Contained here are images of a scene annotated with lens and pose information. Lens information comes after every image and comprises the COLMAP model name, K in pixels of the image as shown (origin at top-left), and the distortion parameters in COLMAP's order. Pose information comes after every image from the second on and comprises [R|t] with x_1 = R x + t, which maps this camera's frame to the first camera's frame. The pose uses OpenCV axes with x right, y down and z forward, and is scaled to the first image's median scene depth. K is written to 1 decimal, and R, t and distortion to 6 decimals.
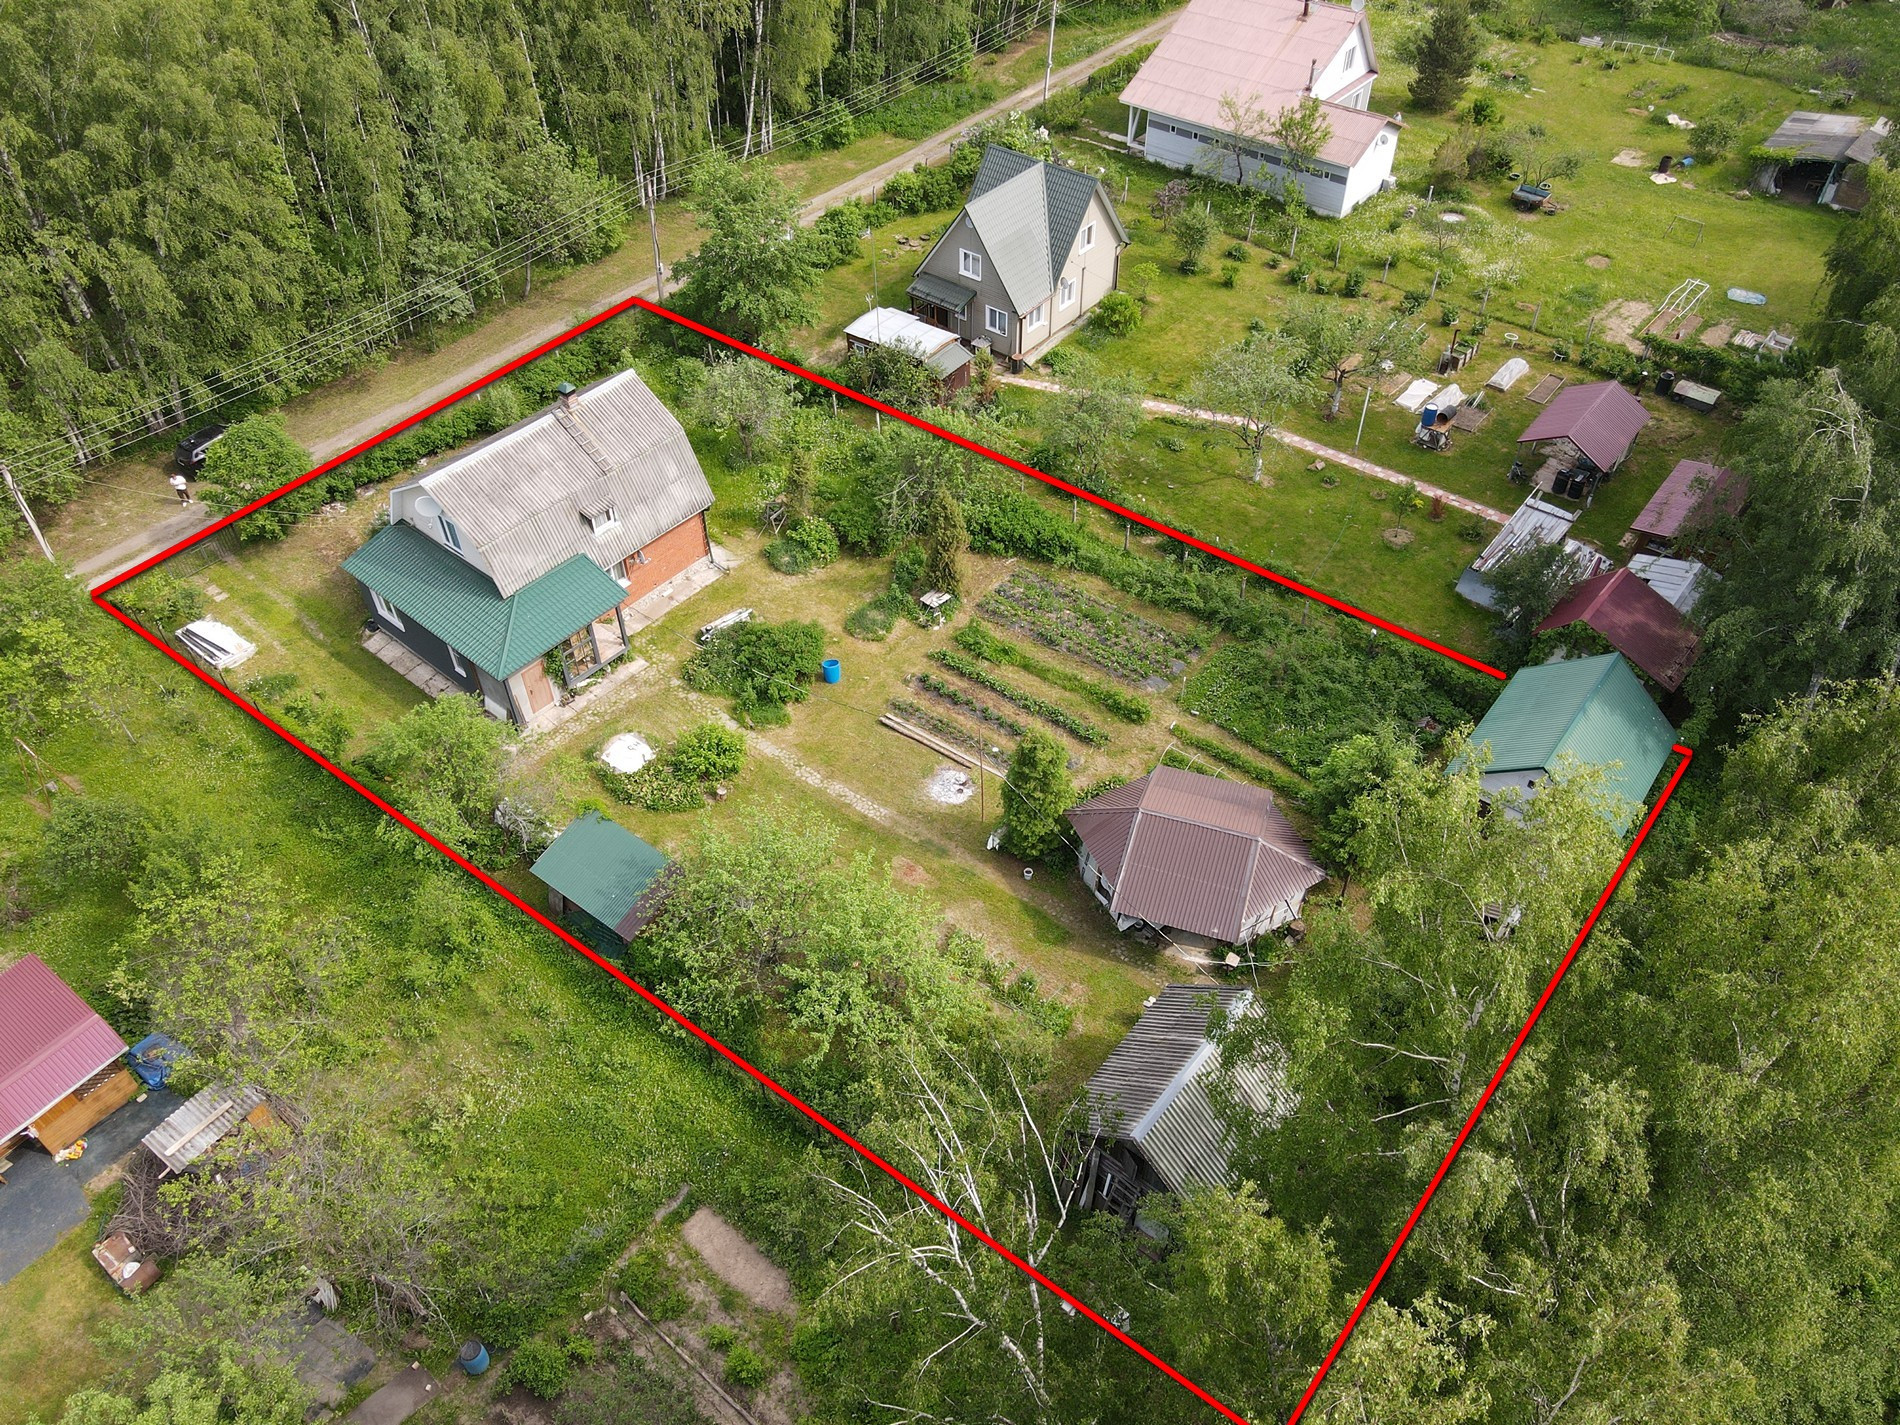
lens RADIAL K [[1404.6, 0, 950.0], [0, 1404.6, 712.5], [0, 0, 1]] dist [0.004320, 0.007901]
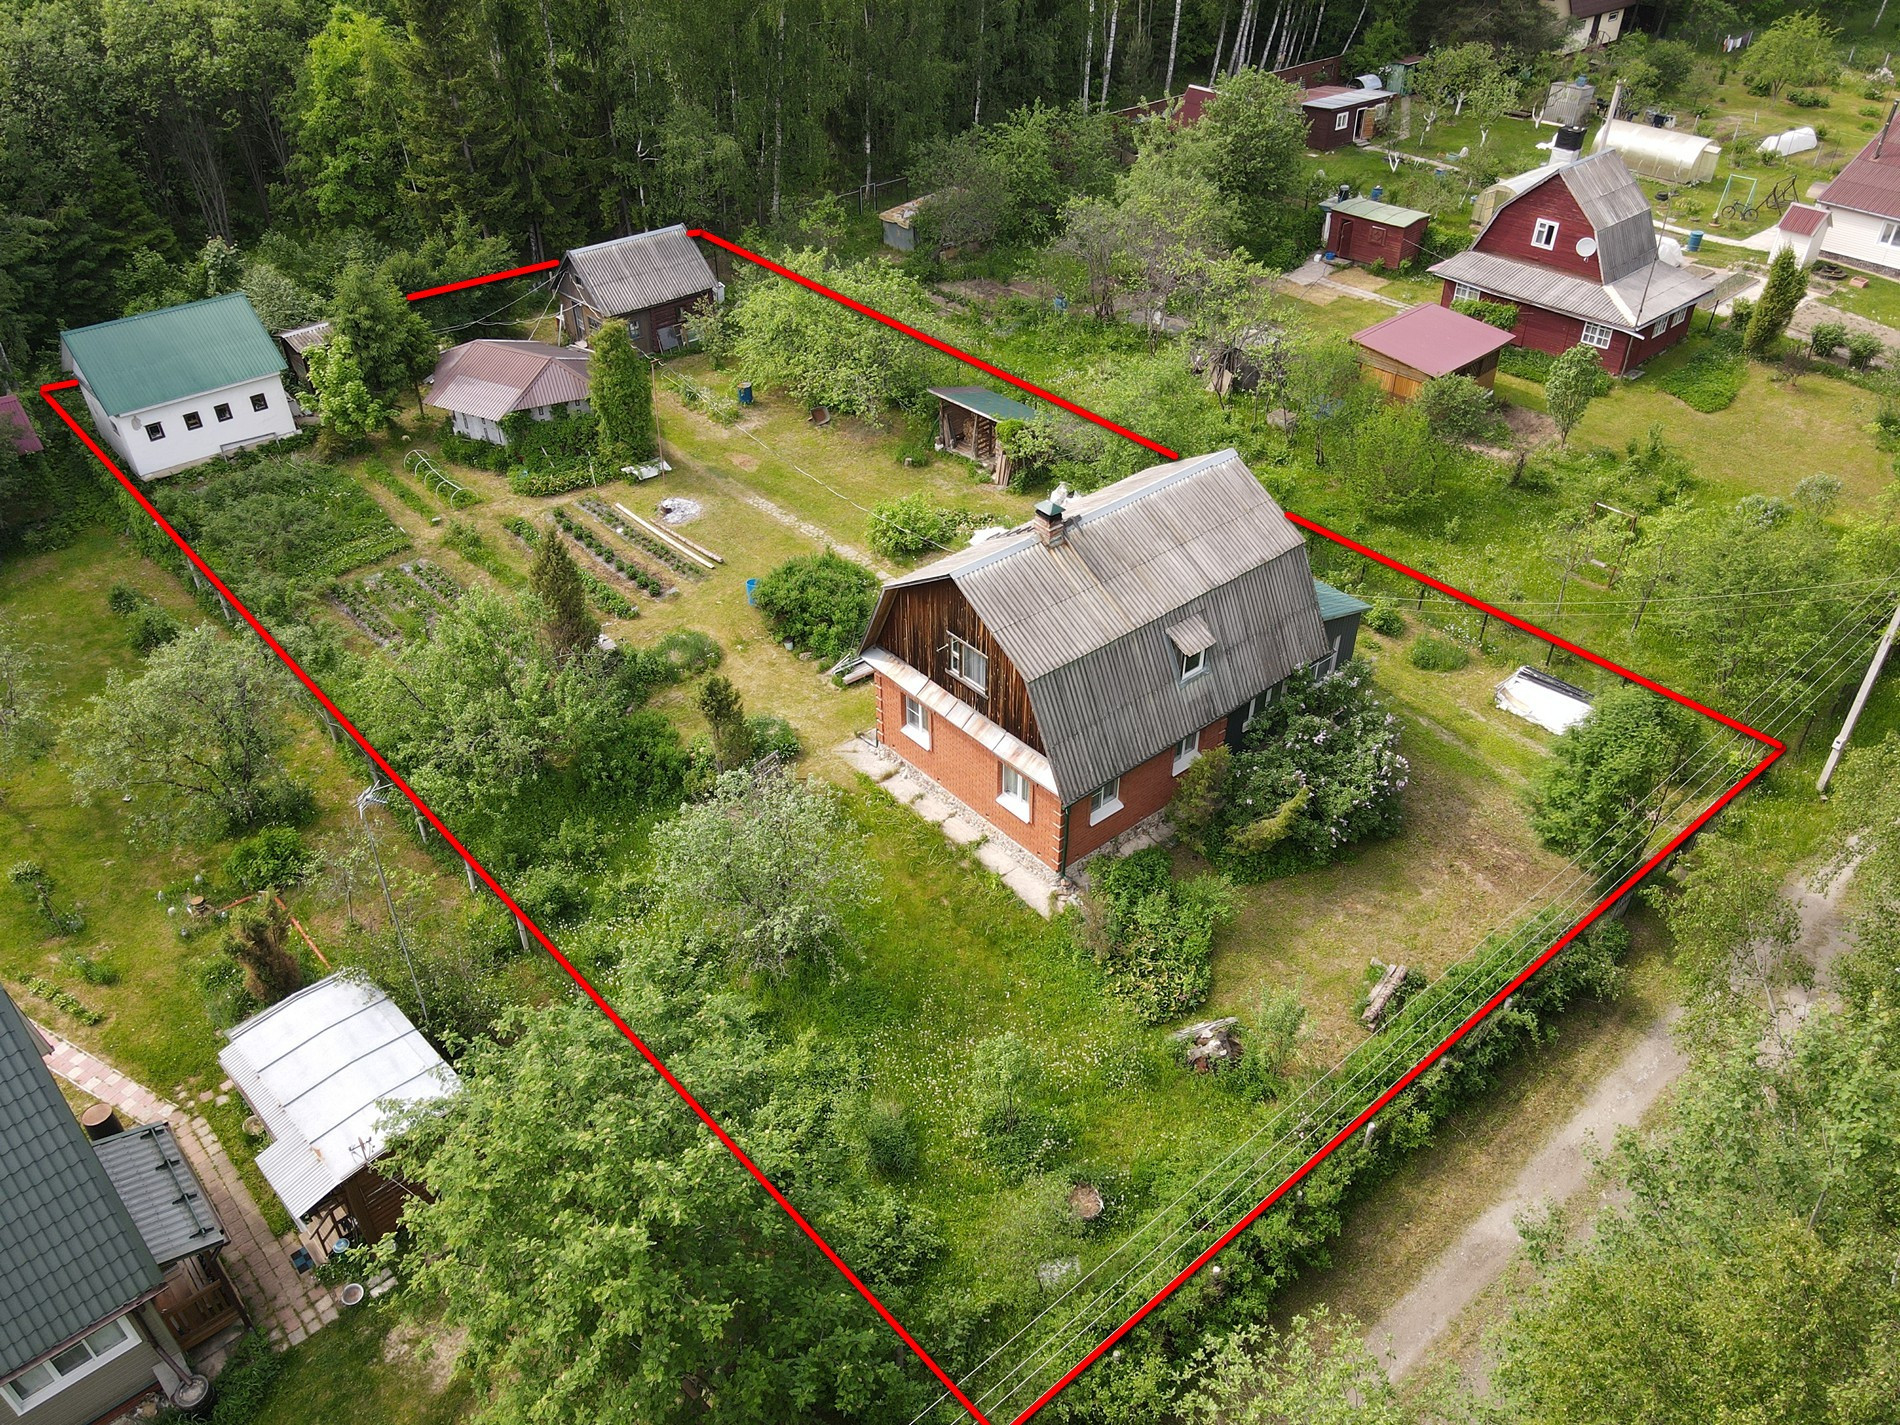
lens RADIAL K [[1404.6, 0, 950.0], [0, 1404.6, 712.5], [0, 0, 1]] dist [0.004320, 0.007901]
pose [[-0.986941, -0.079590, 0.140049, -0.296352], [0.126367, 0.156640, 0.979538, -0.764898], [-0.099899, 0.984444, -0.144536, 1.082555]]
